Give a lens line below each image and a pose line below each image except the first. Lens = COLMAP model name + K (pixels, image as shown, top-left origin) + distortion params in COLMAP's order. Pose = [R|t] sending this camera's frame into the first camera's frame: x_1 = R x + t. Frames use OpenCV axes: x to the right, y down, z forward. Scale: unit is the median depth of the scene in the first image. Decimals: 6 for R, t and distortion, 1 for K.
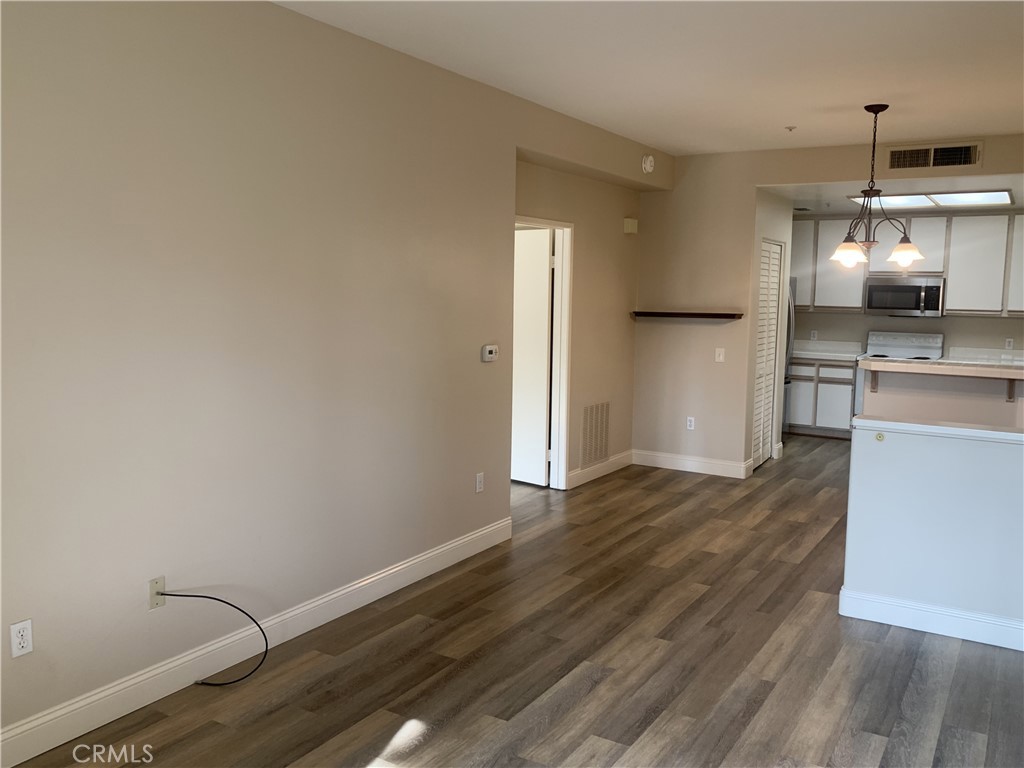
lens RADIAL K [[853.7, 0, 527.2], [0, 853.7, 372.5], [0, 0, 1]] dist [0.061327, -0.067132]
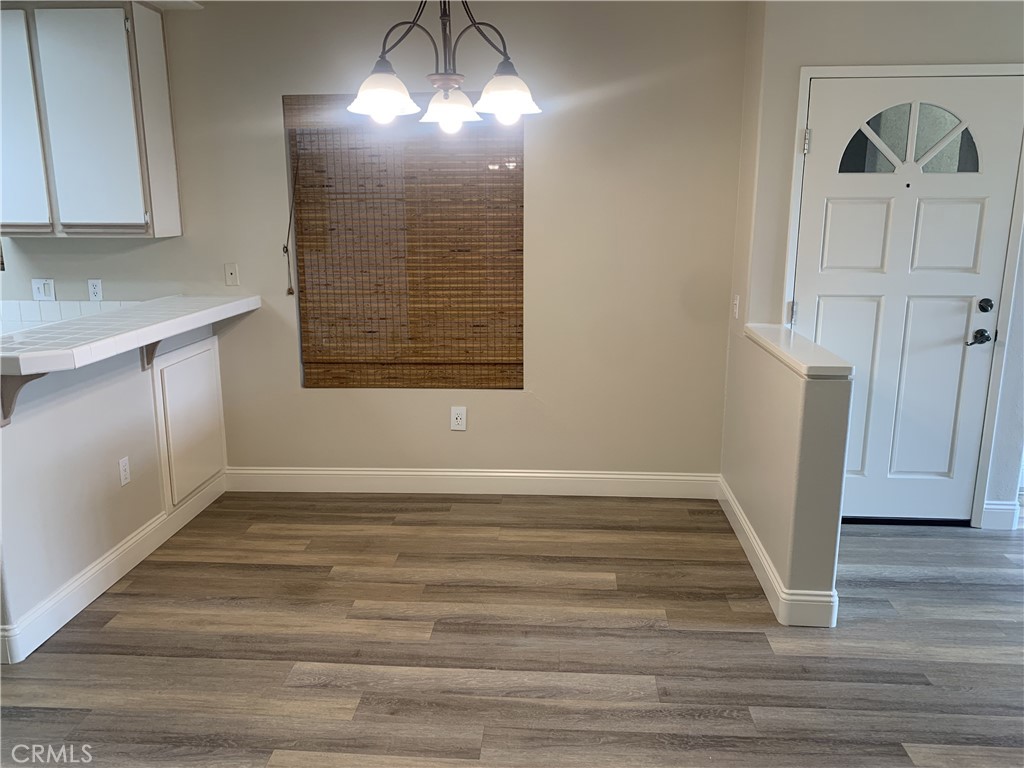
lens RADIAL K [[809.2, 0, 515.5], [0, 809.2, 388.6], [0, 0, 1]] dist [0.045186, -0.051189]
pose [[-0.460331, -0.212523, 0.861933, -0.053444], [0.079287, 0.957200, 0.278357, -0.097383], [-0.884199, 0.196476, -0.423779, 1.084220]]
